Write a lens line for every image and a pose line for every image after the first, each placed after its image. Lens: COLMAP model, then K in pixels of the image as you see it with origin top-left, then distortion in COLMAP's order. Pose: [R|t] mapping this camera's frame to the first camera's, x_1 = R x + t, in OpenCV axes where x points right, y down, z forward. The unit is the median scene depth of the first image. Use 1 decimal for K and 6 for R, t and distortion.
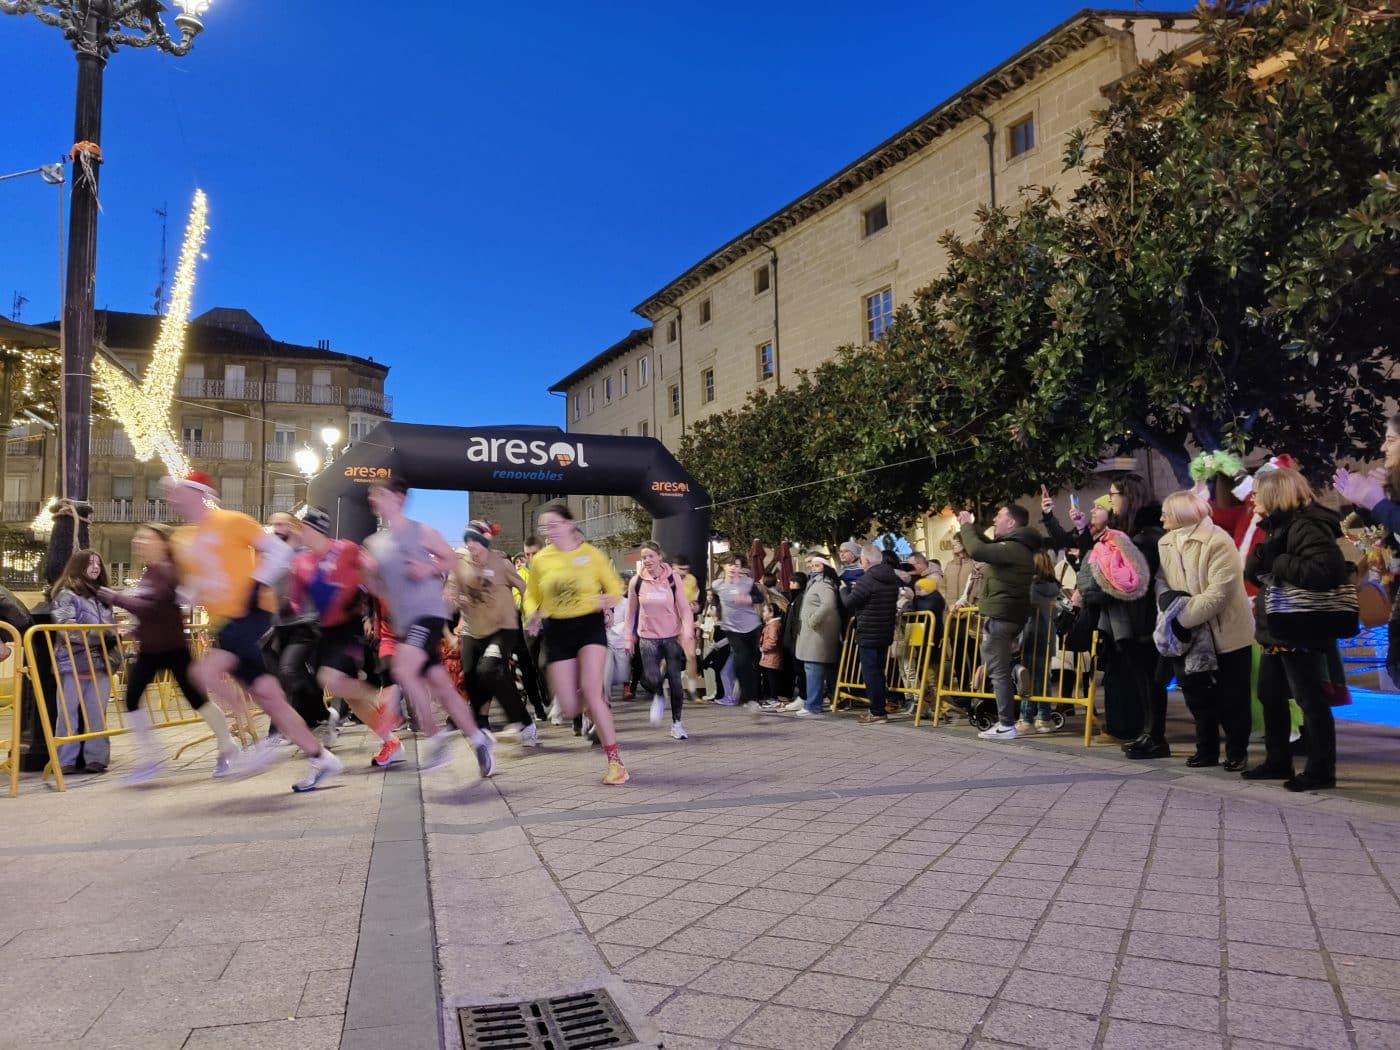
lens RADIAL K [[976.0, 0, 691.5], [0, 976.0, 517.7], [0, 0, 1]] dist [0.011446, -0.004876]
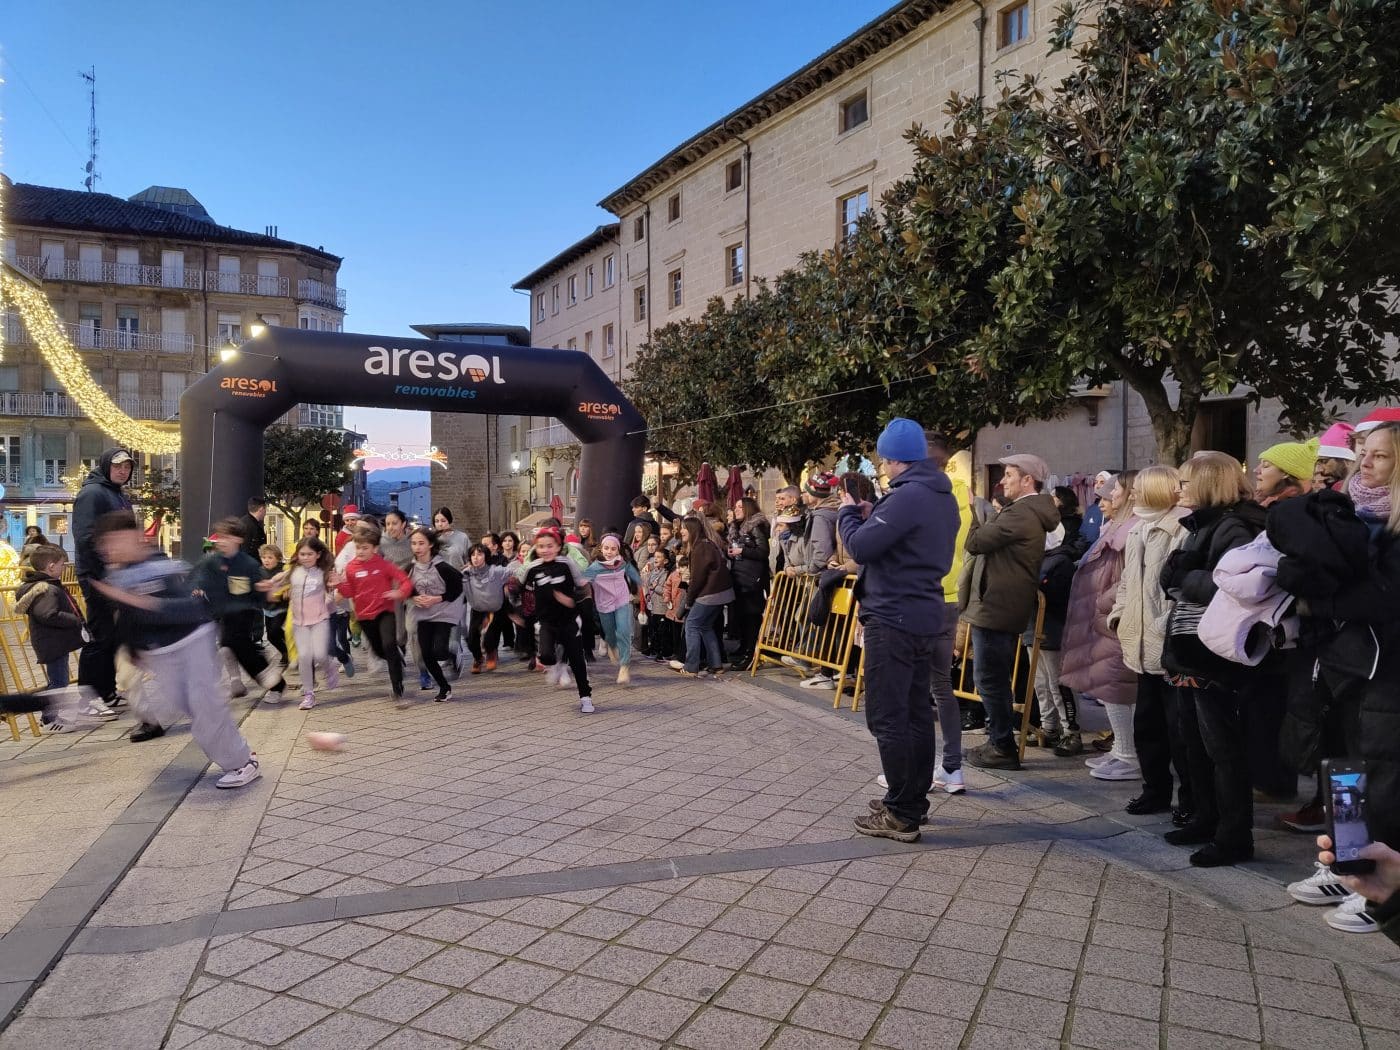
lens RADIAL K [[974.6, 0, 706.9], [0, 974.6, 532.2], [0, 0, 1]] dist [0.008094, 0.002251]
pose [[0.999008, 0.022219, 0.038602, 0.047672], [-0.026388, 0.993463, 0.111066, -0.021398], [-0.035882, -0.111974, 0.993063, 0.094518]]
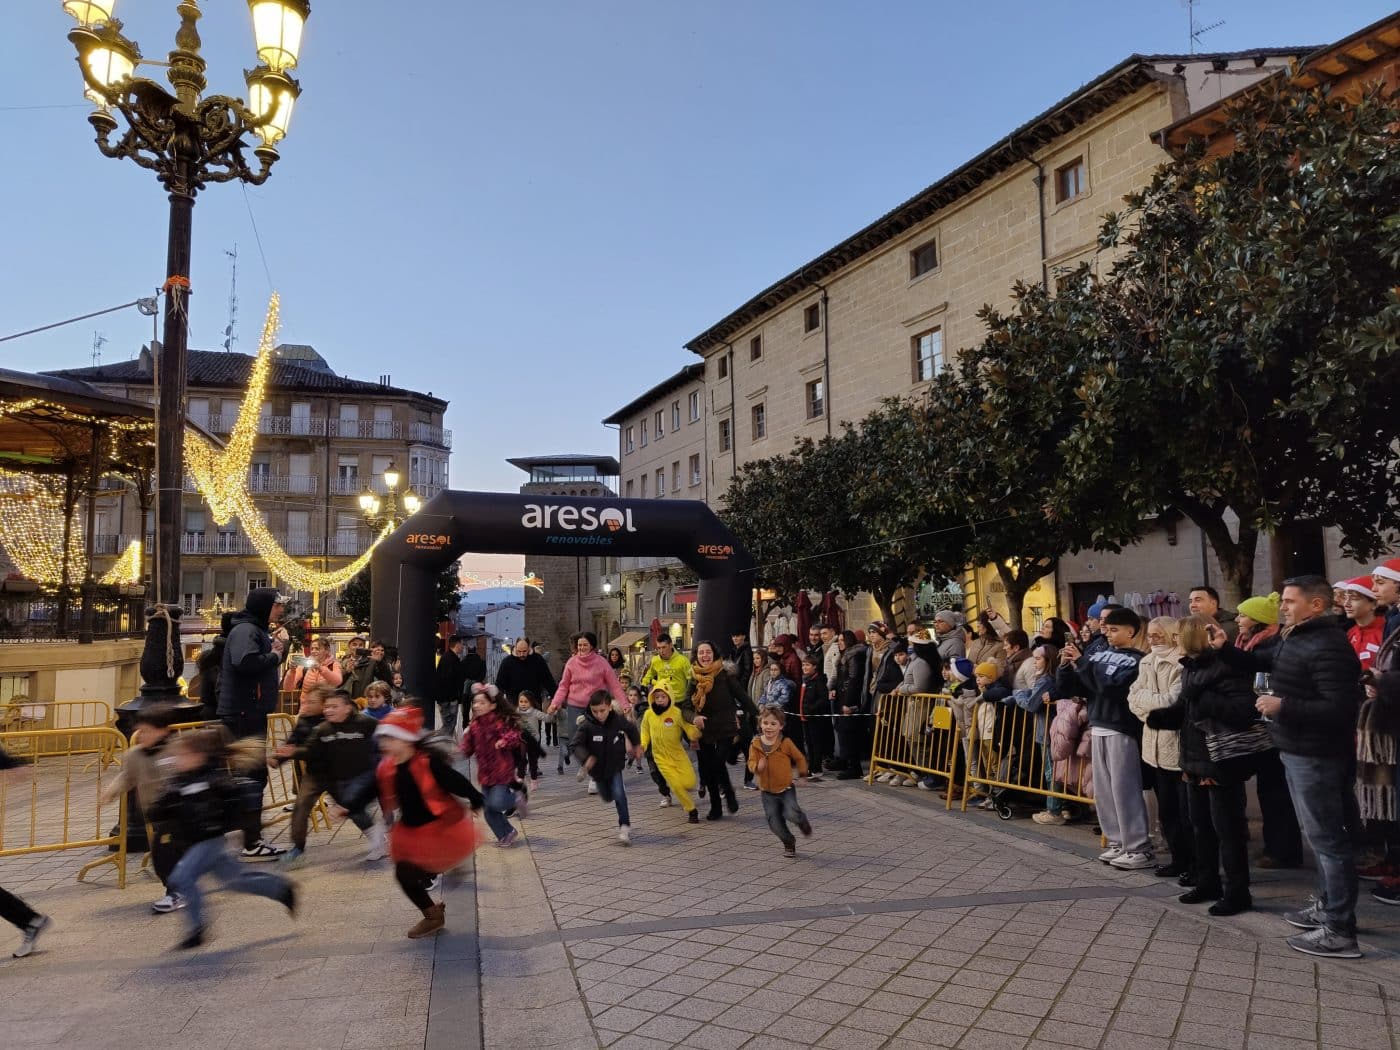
lens RADIAL K [[975.9, 0, 693.5], [0, 975.9, 534.7], [0, 0, 1]] dist [0.020850, -0.017320]
pose [[0.998538, -0.000385, -0.054047, 0.010914], [0.000203, 0.999994, -0.003365, -0.045600], [0.054048, 0.003349, 0.998533, -0.035239]]
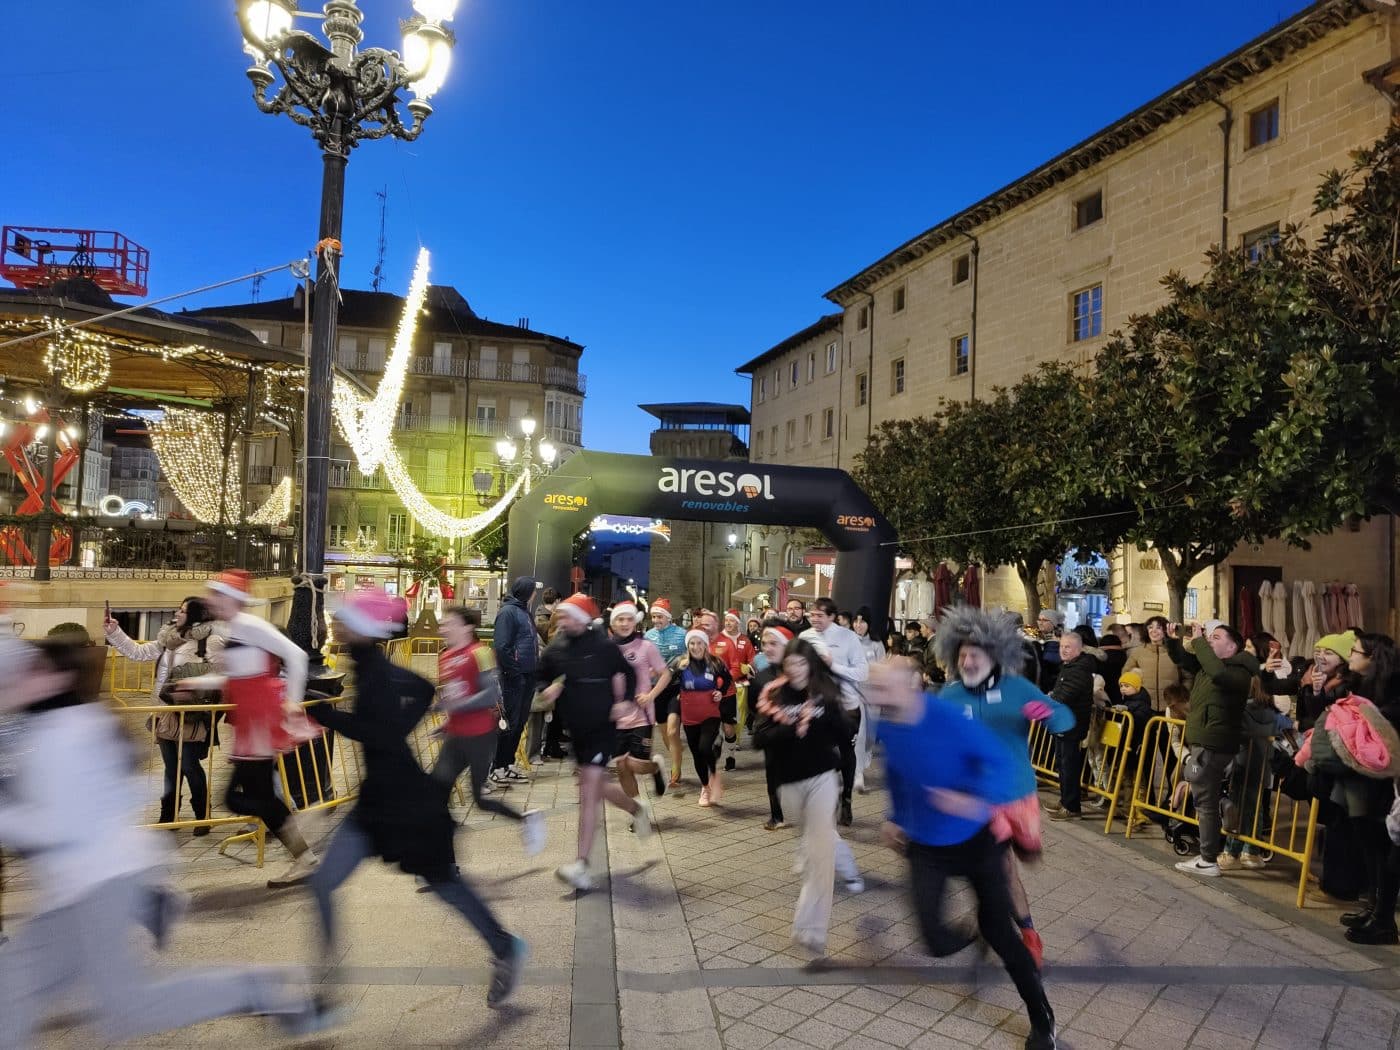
lens RADIAL K [[976.7, 0, 708.6], [0, 976.7, 528.0], [0, 0, 1]] dist [0.011723, -0.000214]
pose [[0.985356, 0.048828, -0.163371, -0.007944], [-0.041588, 0.998007, 0.047452, -0.068811], [0.165363, -0.039963, 0.985423, -0.002349]]
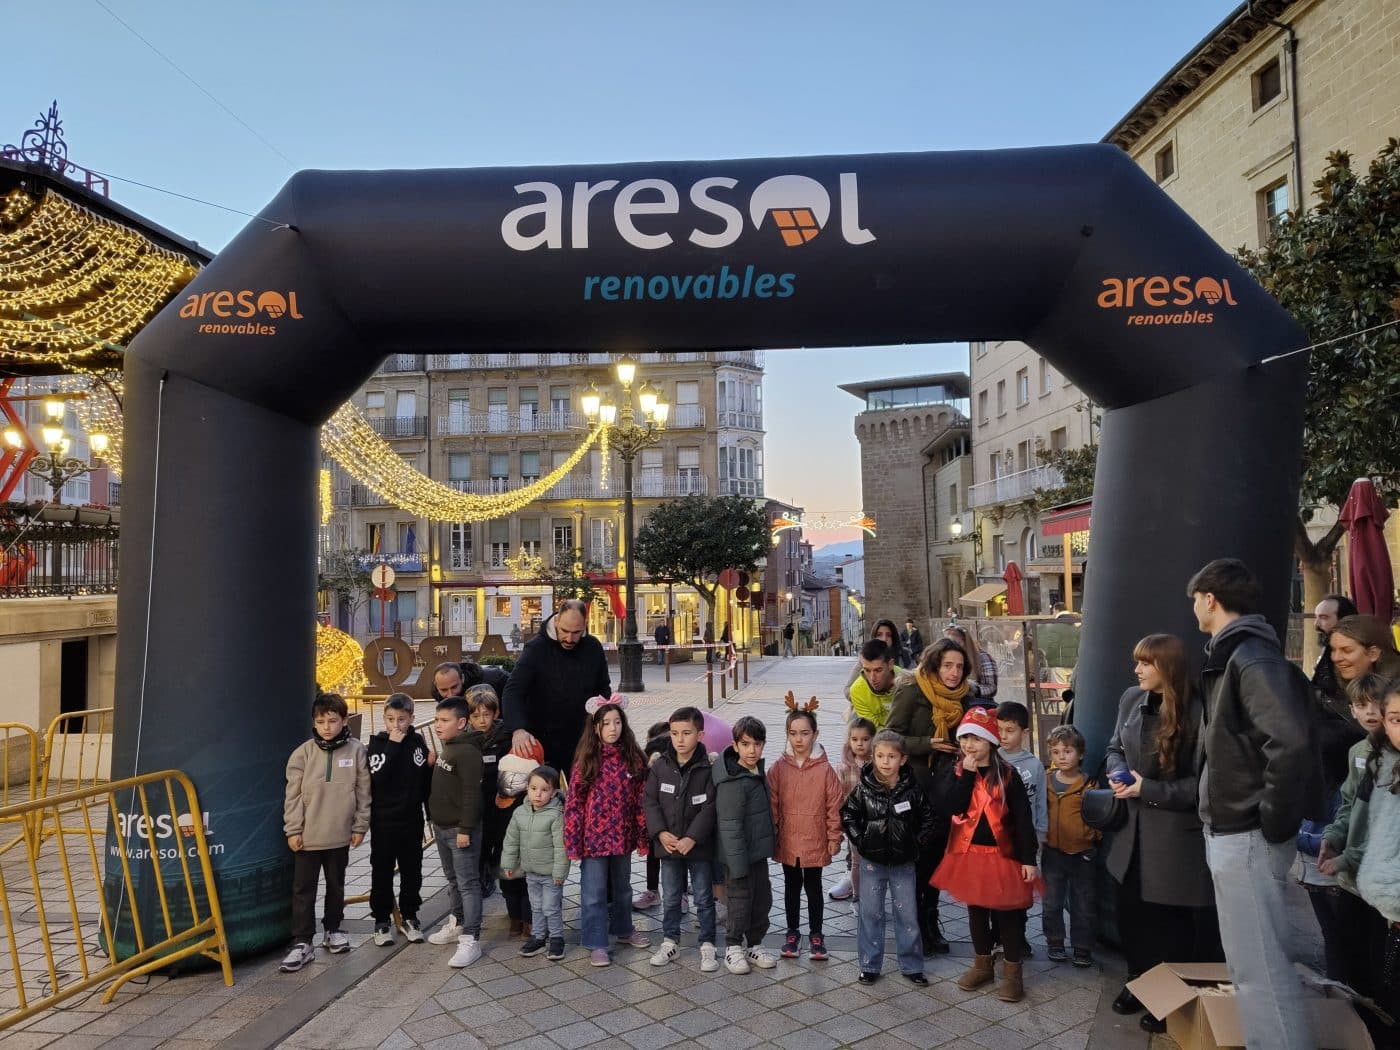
lens RADIAL K [[974.6, 0, 706.9], [0, 974.6, 532.2], [0, 0, 1]] dist [0.008094, 0.002251]
pose [[0.916568, -0.018124, -0.399467, -0.033278], [0.035661, 0.998697, 0.036511, 0.027097], [0.398285, -0.047711, 0.916020, 0.701030]]
